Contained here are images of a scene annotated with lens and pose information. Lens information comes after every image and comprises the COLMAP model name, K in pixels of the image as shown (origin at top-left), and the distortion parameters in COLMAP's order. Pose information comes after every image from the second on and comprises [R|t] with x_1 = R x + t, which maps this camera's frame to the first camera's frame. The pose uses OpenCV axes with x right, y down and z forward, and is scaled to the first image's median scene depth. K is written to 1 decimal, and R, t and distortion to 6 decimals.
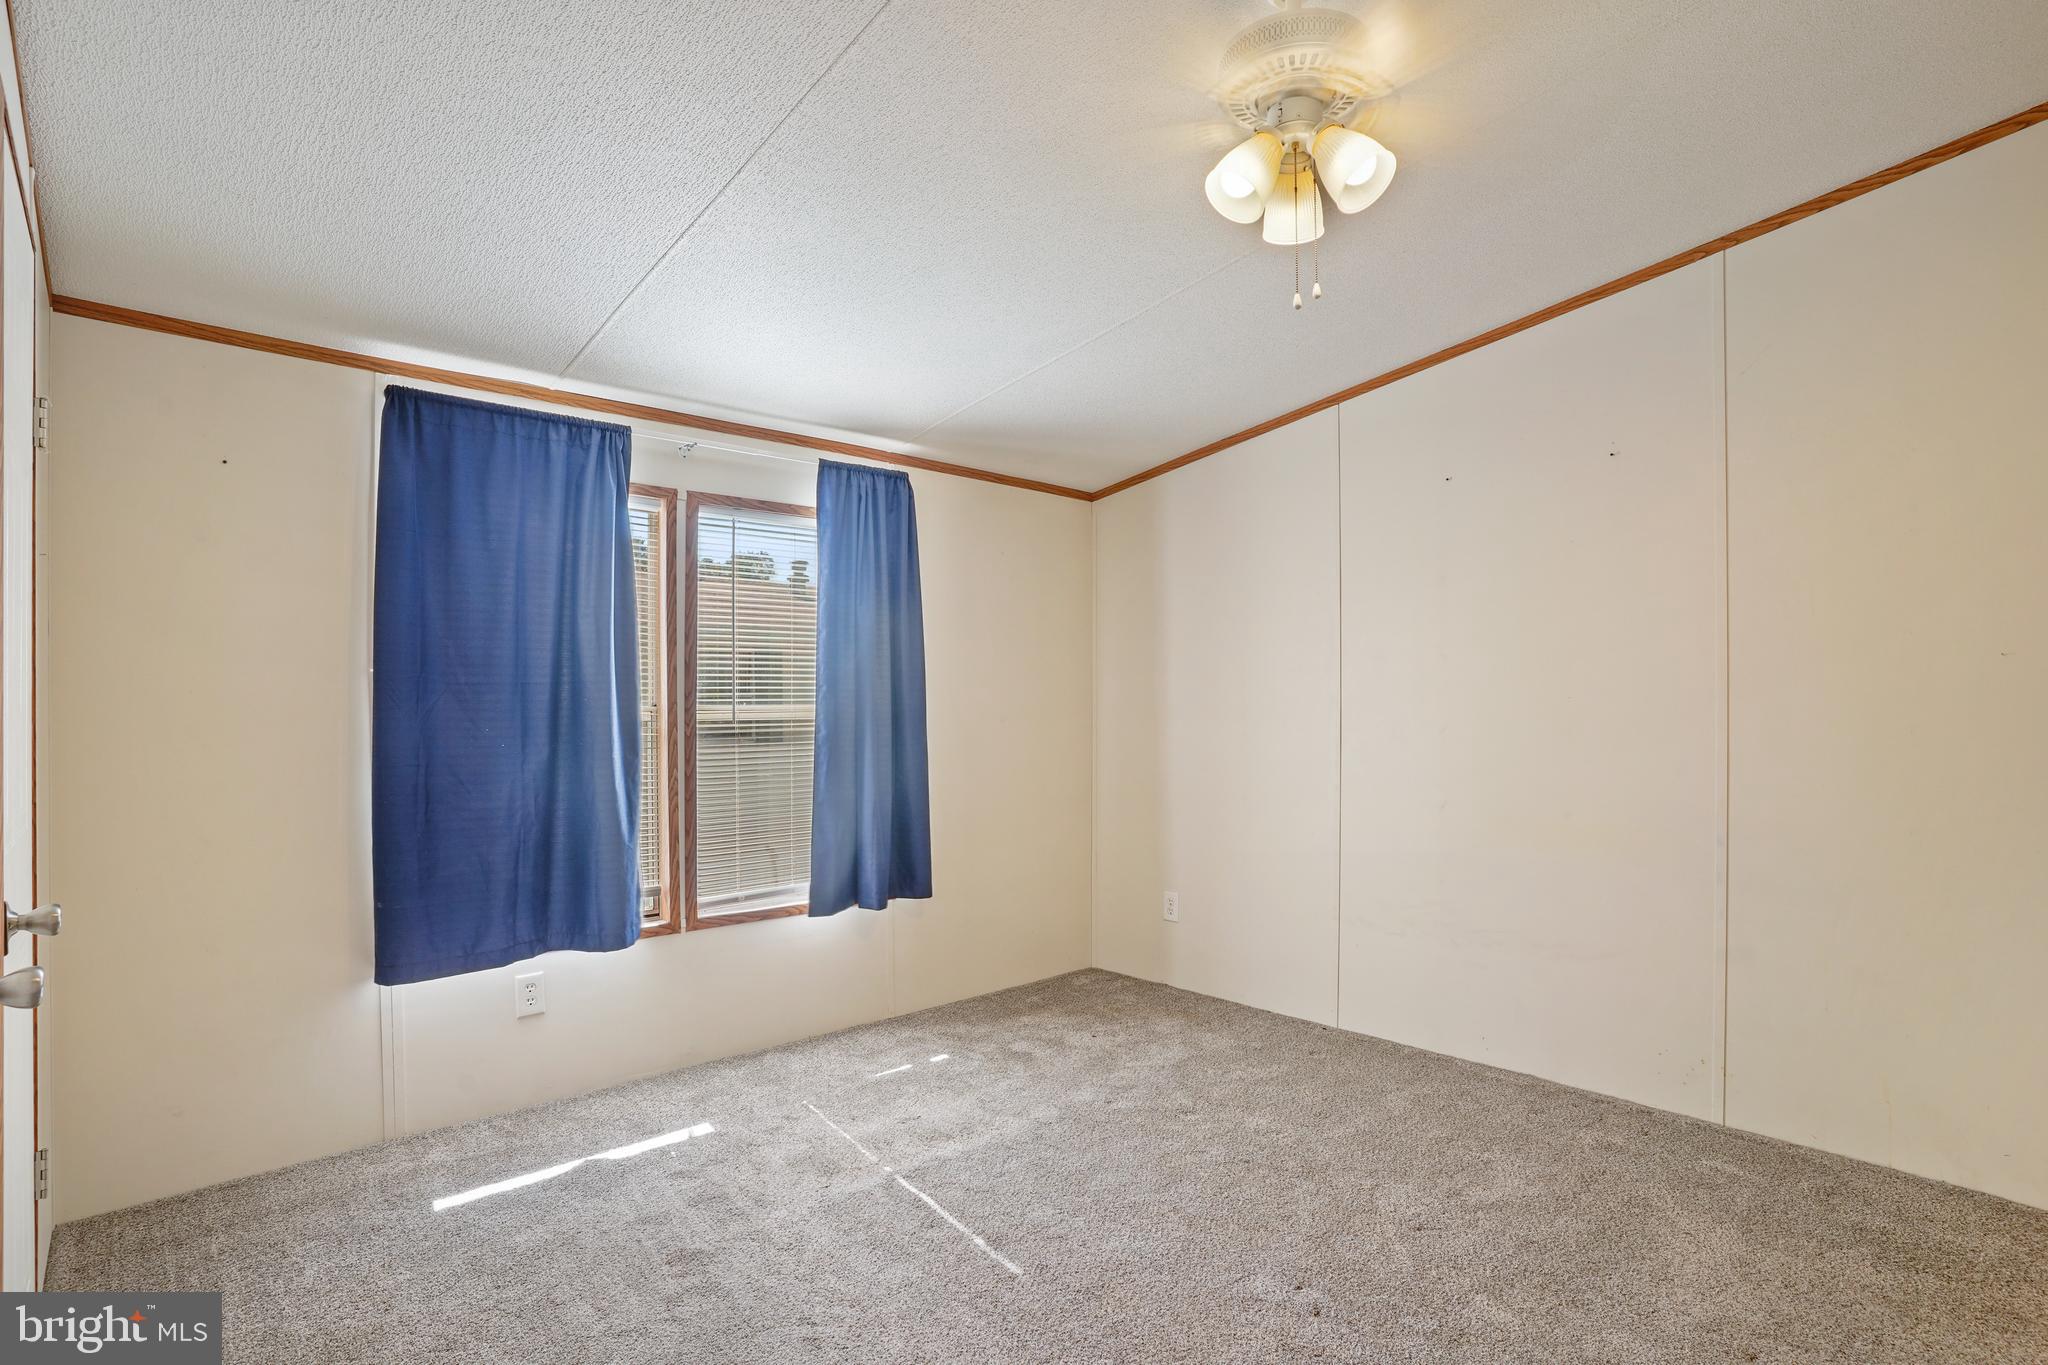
lens RADIAL K [[1025.0, 0, 1032.4], [0, 1025.0, 724.2], [0, 0, 1]] dist [-0.076282, 0.040510]
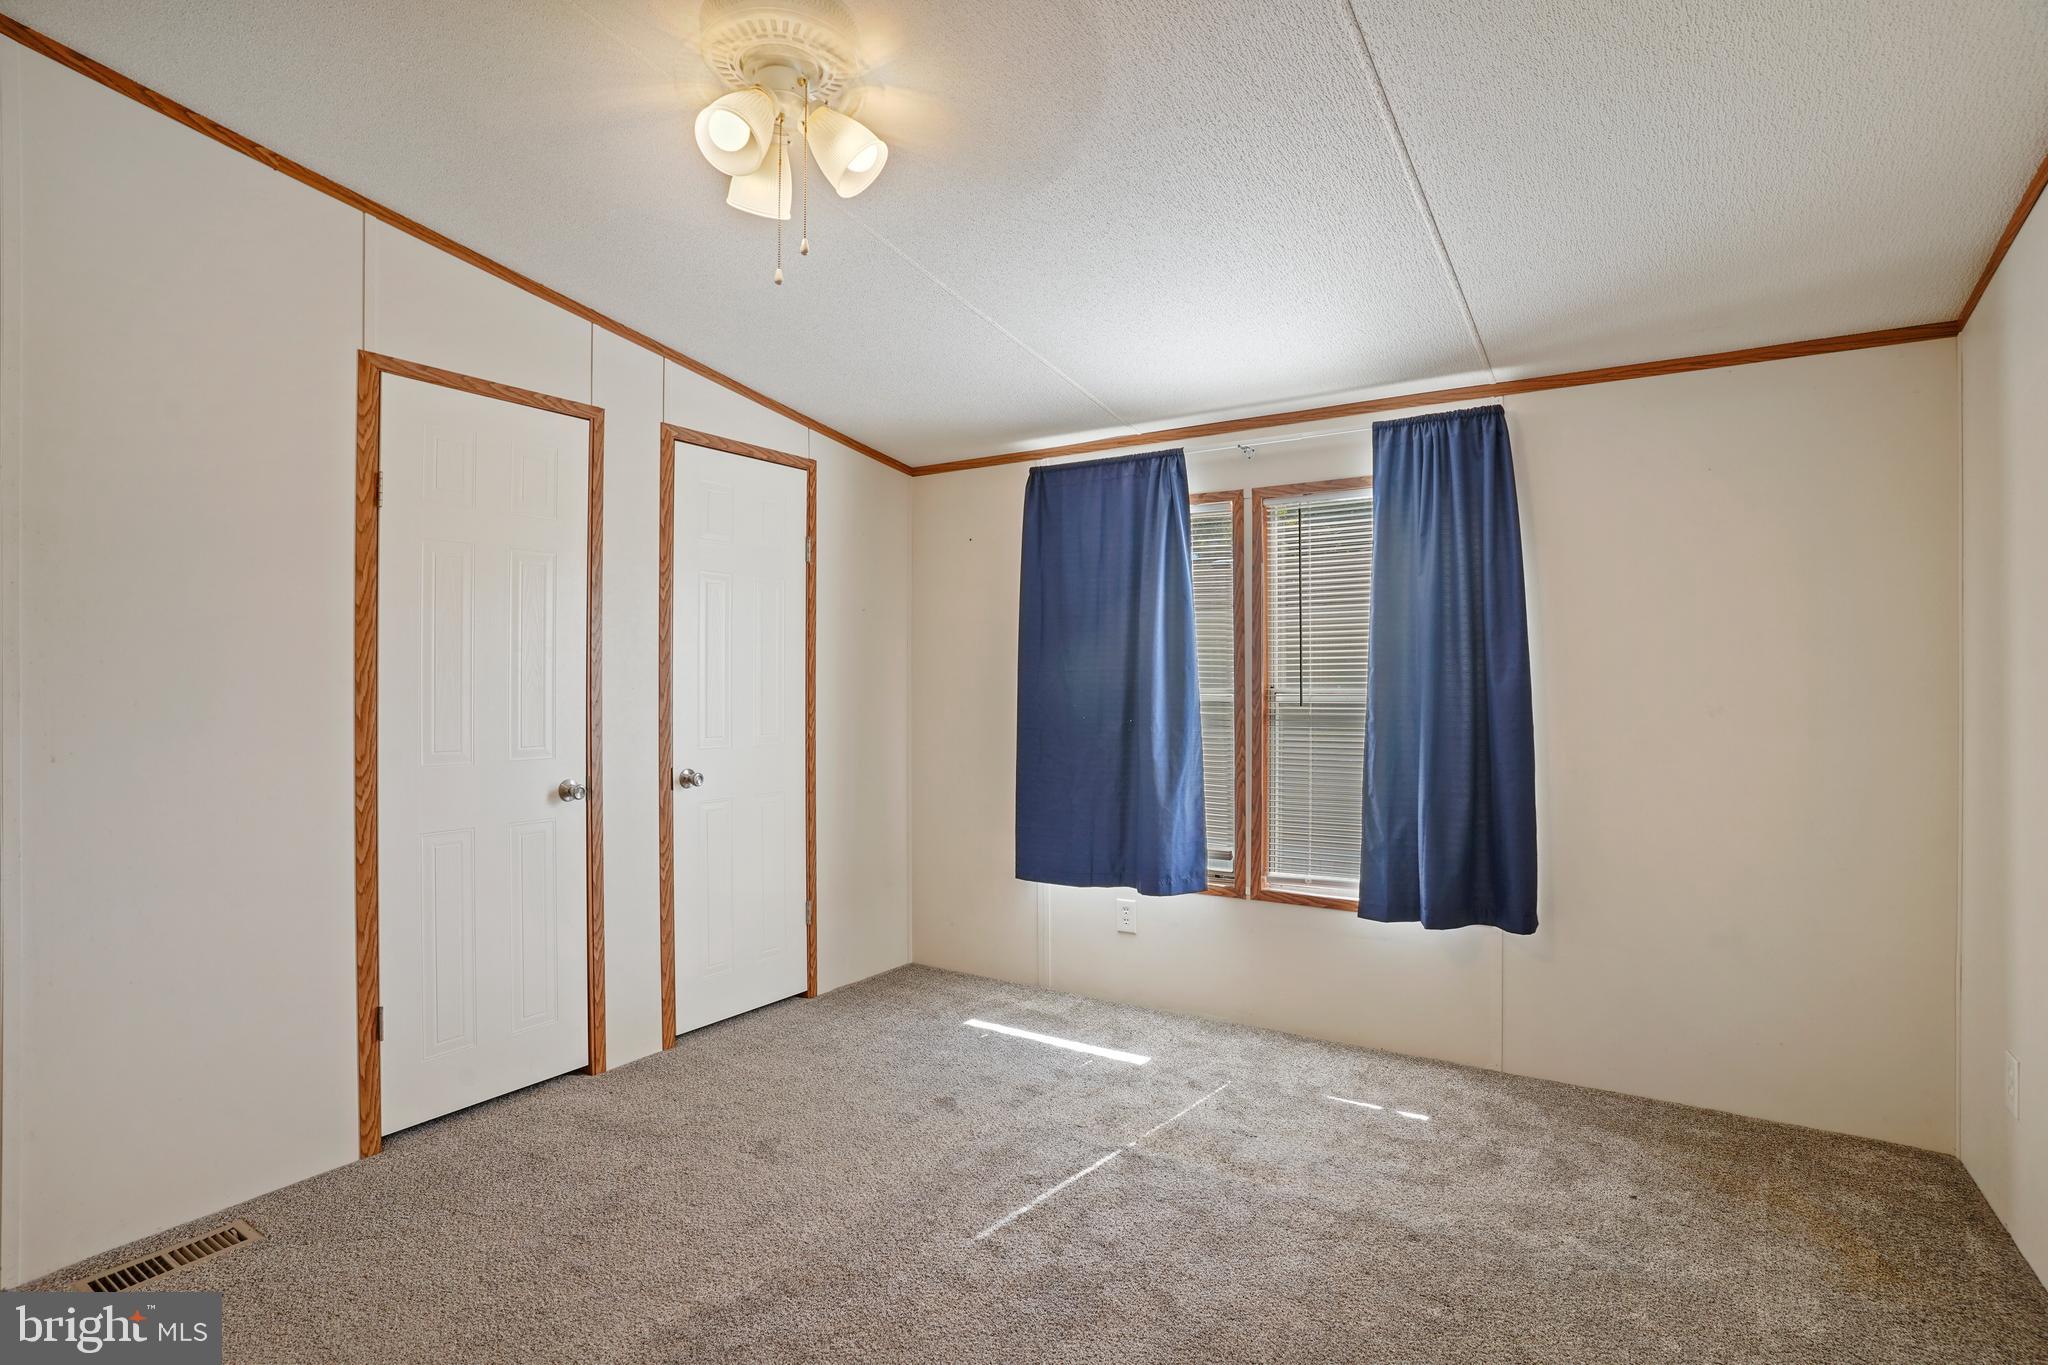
lens RADIAL K [[999.4, 0, 1032.1], [0, 999.4, 695.4], [0, 0, 1]] dist [-0.097543, 0.049890]
pose [[0.245947, 0.007766, -0.969252, 0.619706], [-0.027389, 0.999624, 0.001060, -0.005571], [0.968896, 0.026286, 0.246068, 0.516486]]
